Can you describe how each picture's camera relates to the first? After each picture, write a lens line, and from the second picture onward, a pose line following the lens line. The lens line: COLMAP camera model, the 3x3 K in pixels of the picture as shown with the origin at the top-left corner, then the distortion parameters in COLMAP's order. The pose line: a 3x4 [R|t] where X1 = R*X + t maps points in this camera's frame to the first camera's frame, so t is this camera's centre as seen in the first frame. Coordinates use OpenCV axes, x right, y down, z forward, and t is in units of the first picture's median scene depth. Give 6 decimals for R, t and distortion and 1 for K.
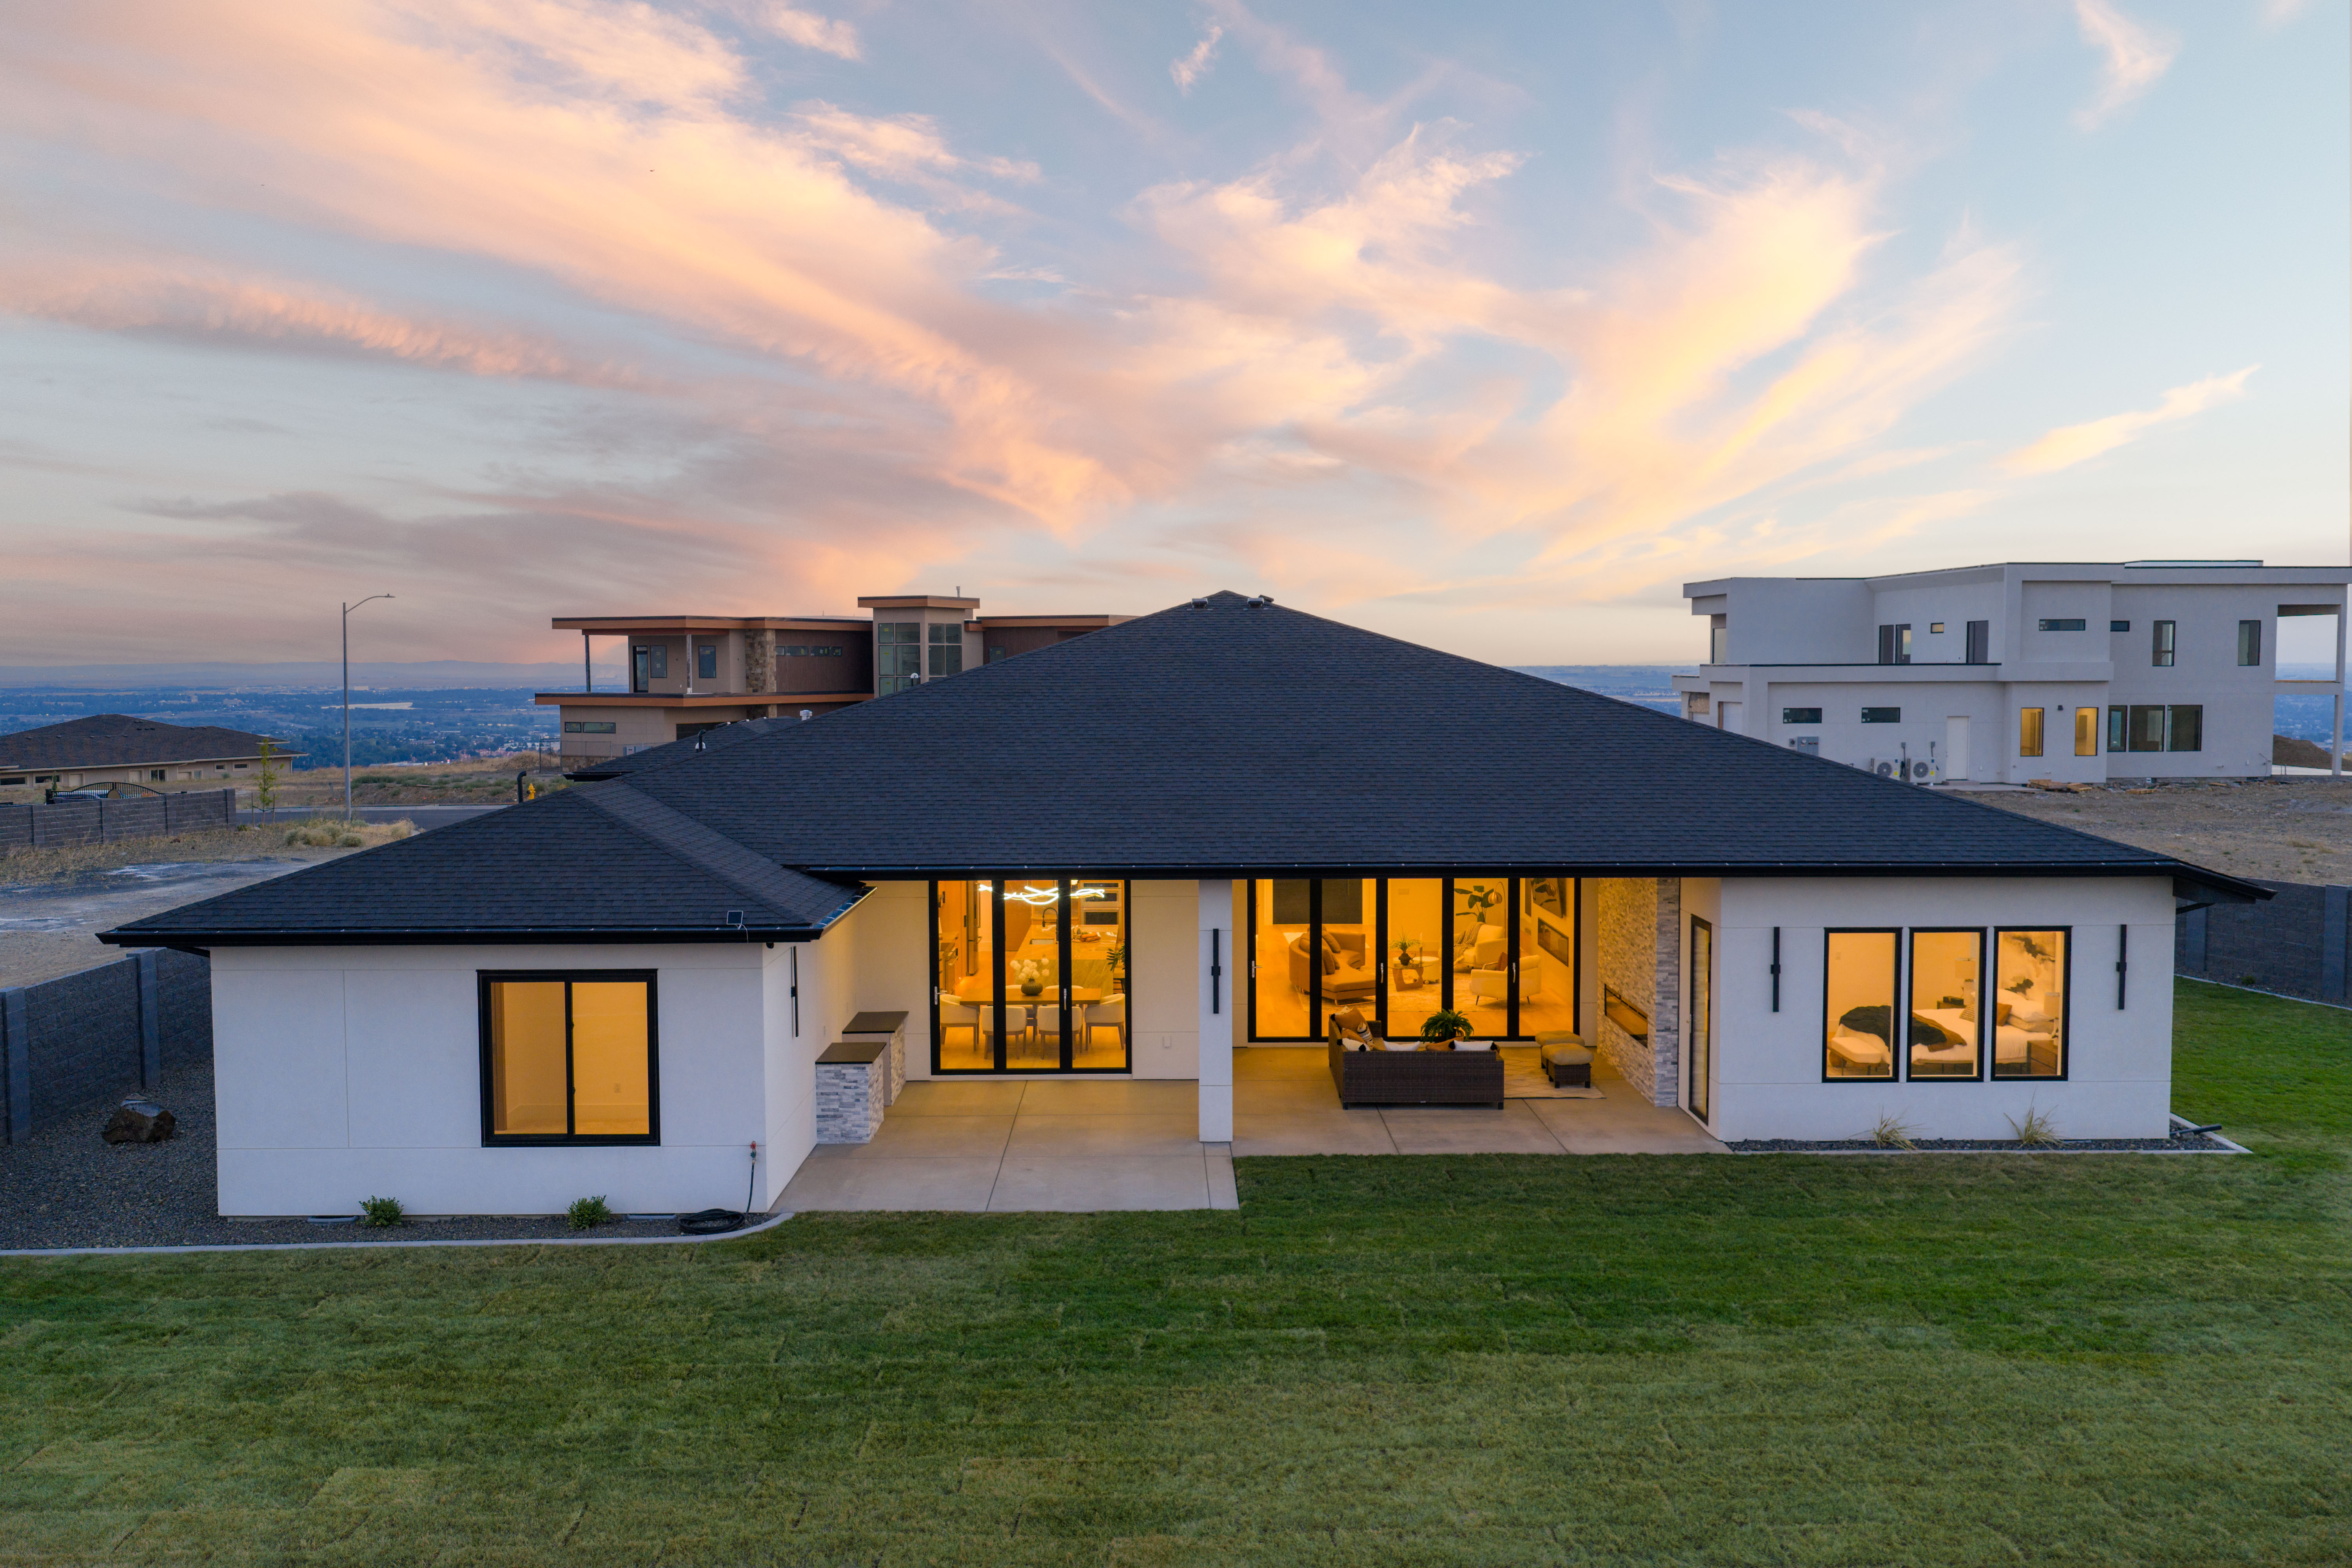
lens RADIAL K [[1877.7, 0, 1176.0], [0, 1877.7, 784.0], [0, 0, 1]] dist [-0.002955, -0.013090]
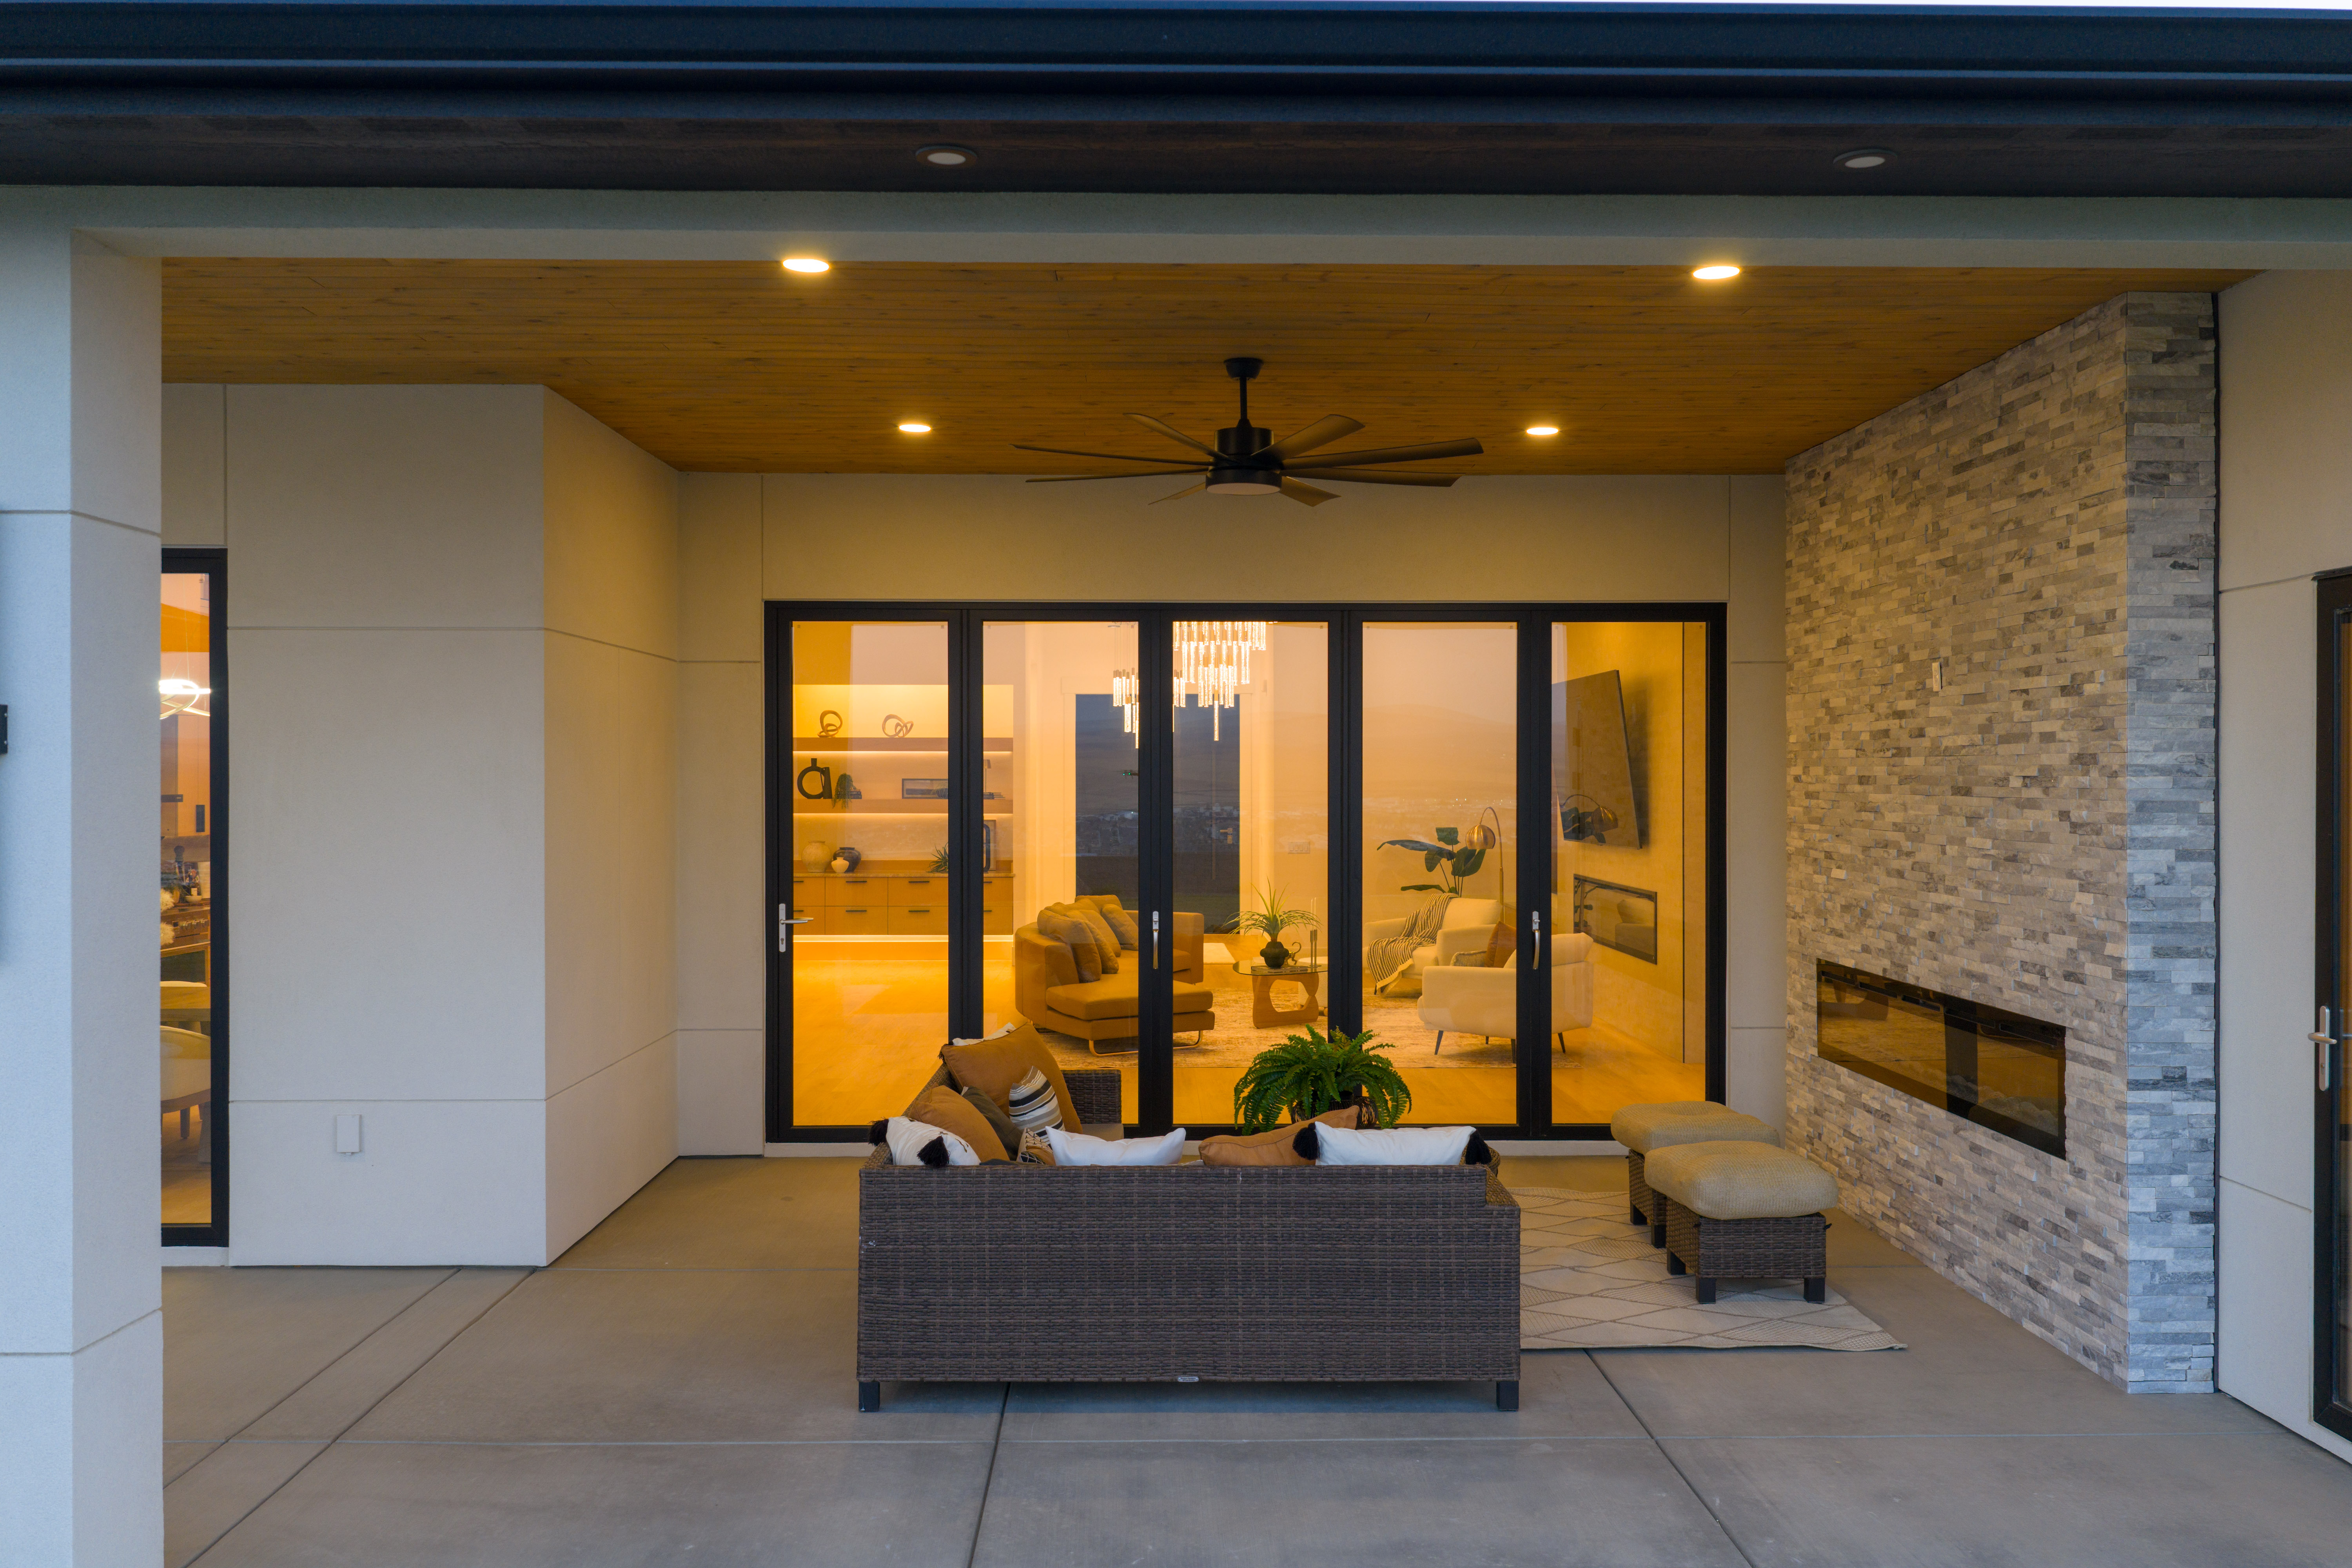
lens RADIAL K [[1877.7, 0, 1176.0], [0, 1877.7, 784.0], [0, 0, 1]] dist [-0.002955, -0.013090]
pose [[0.999987, 0.000947, 0.005023, 0.128588], [-0.000646, 0.998218, -0.059663, 0.106598], [-0.005071, 0.059659, 0.998206, 0.751216]]
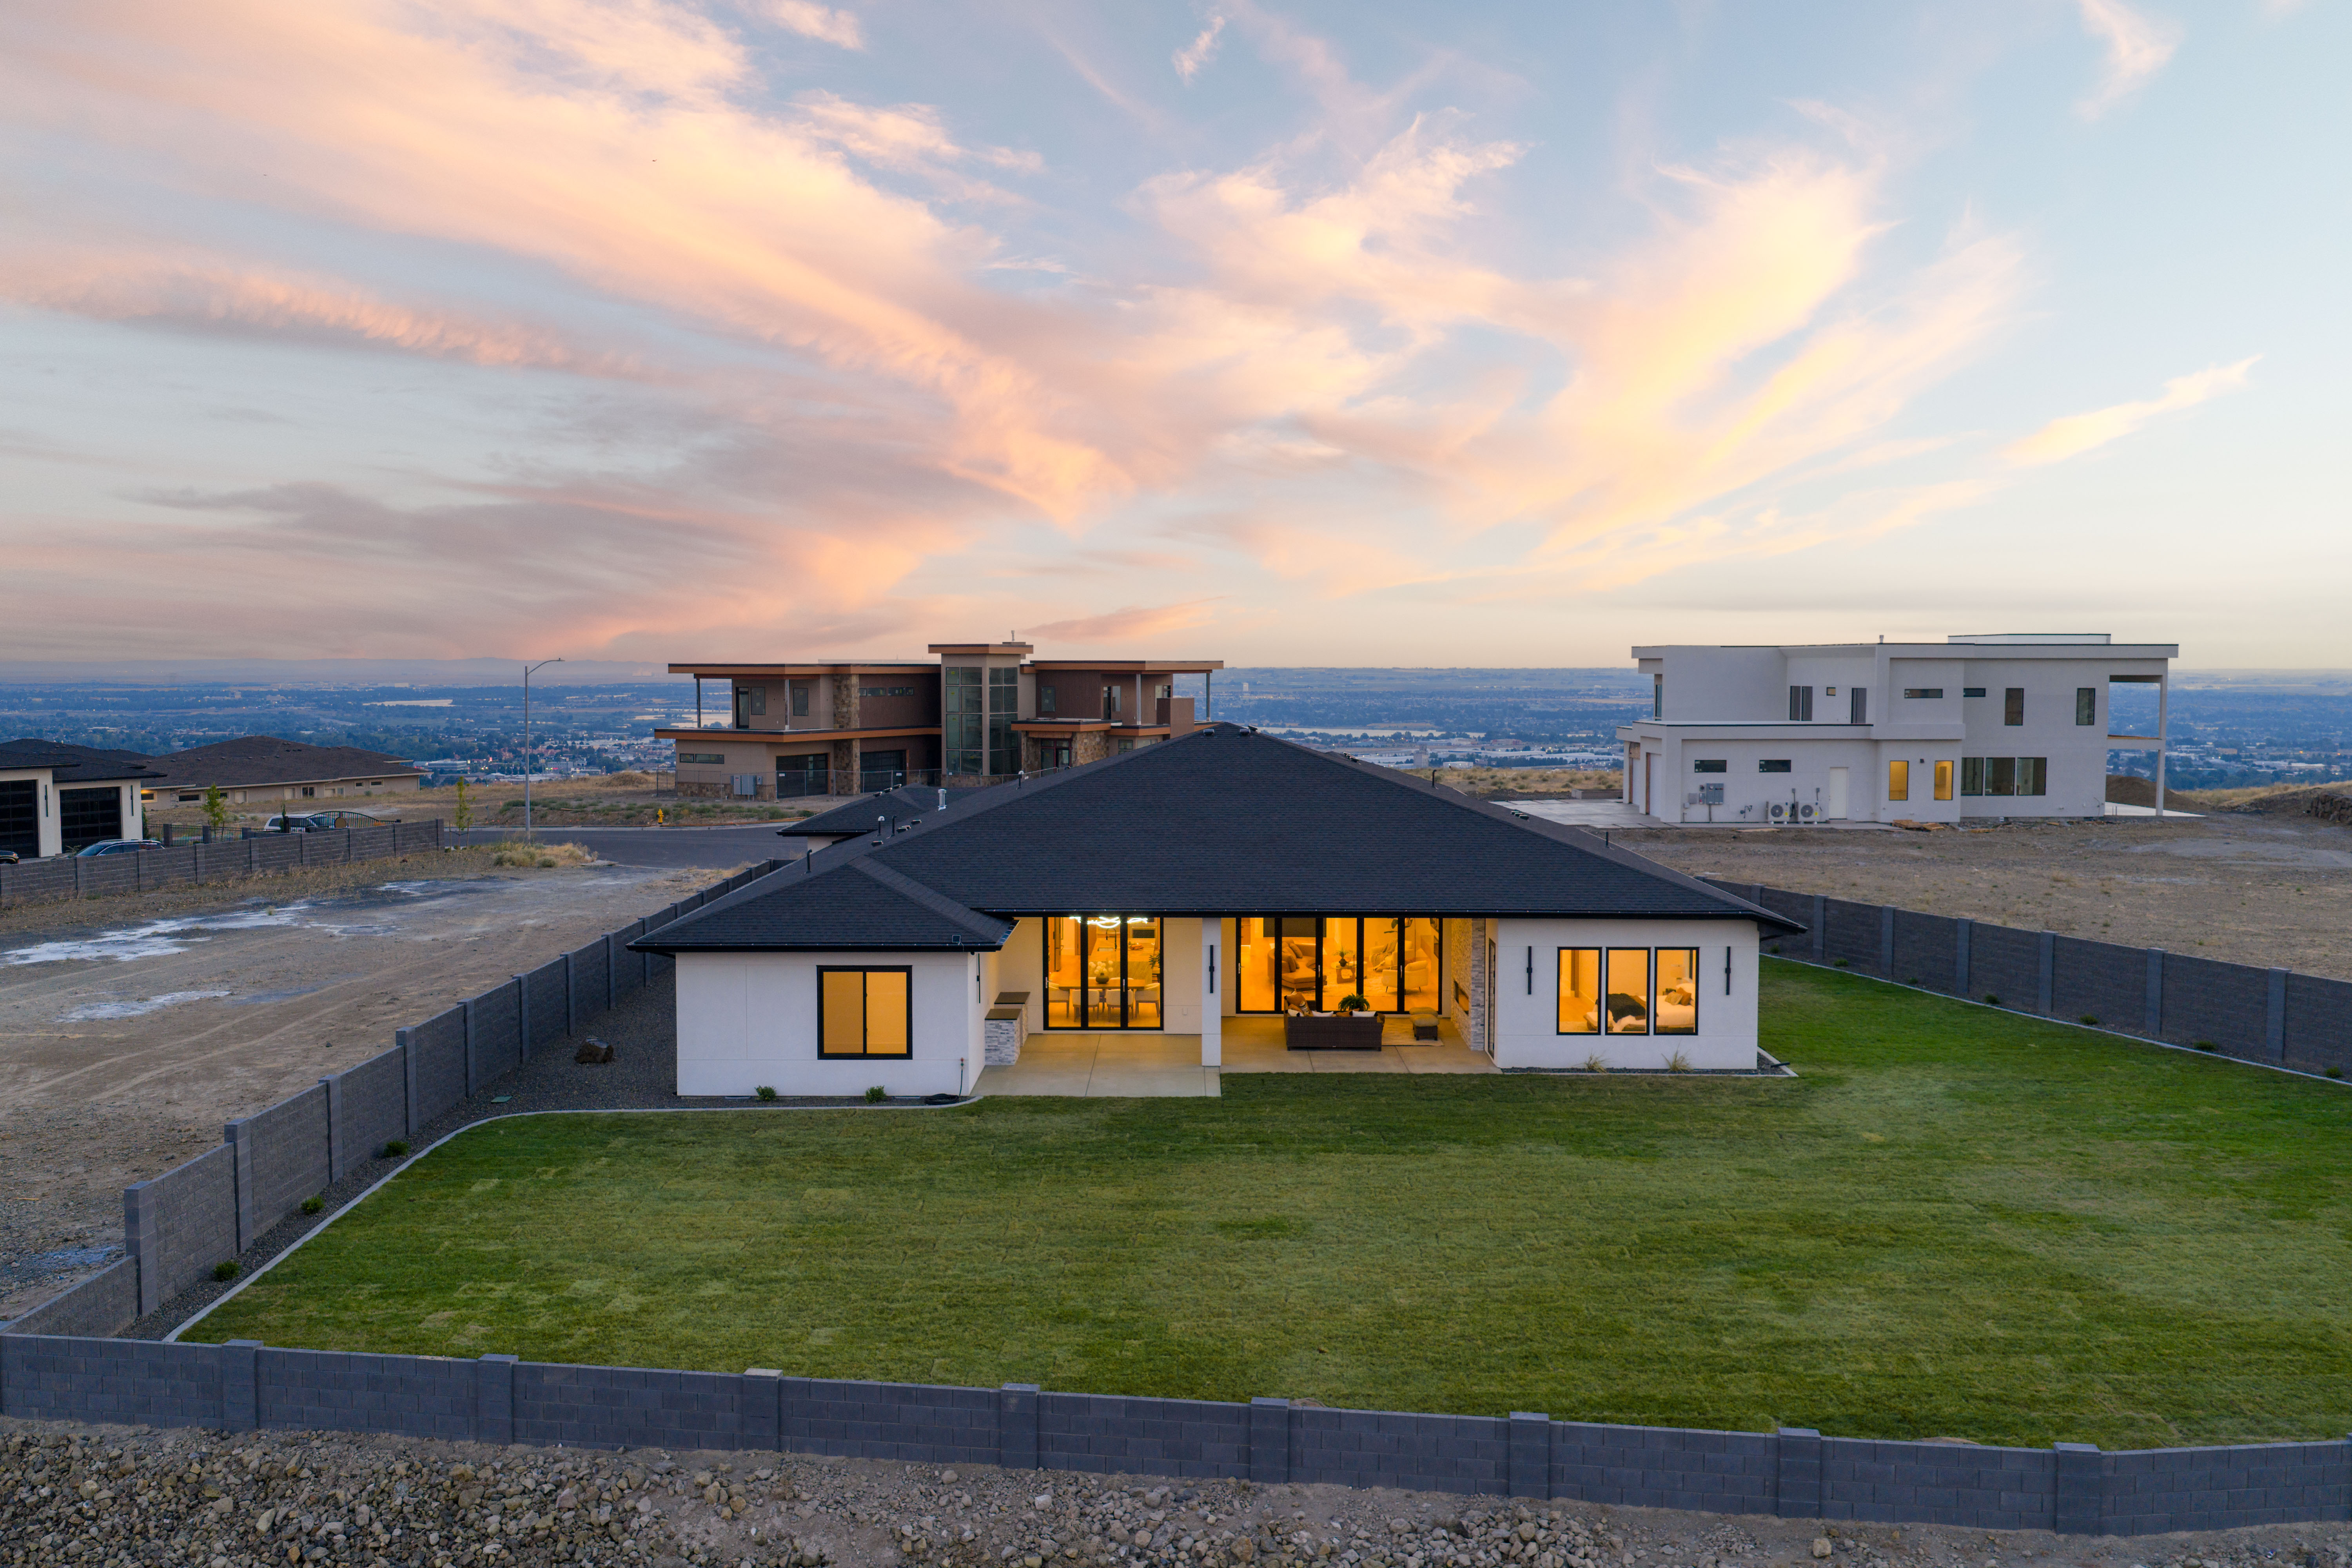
lens RADIAL K [[1877.7, 0, 1176.0], [0, 1877.7, 784.0], [0, 0, 1]] dist [-0.002955, -0.013090]
pose [[0.999828, 0.005495, -0.017694, 0.016492], [-0.005498, 0.999985, -0.000119, -0.067903], [0.017693, 0.000217, 0.999843, -0.703572]]
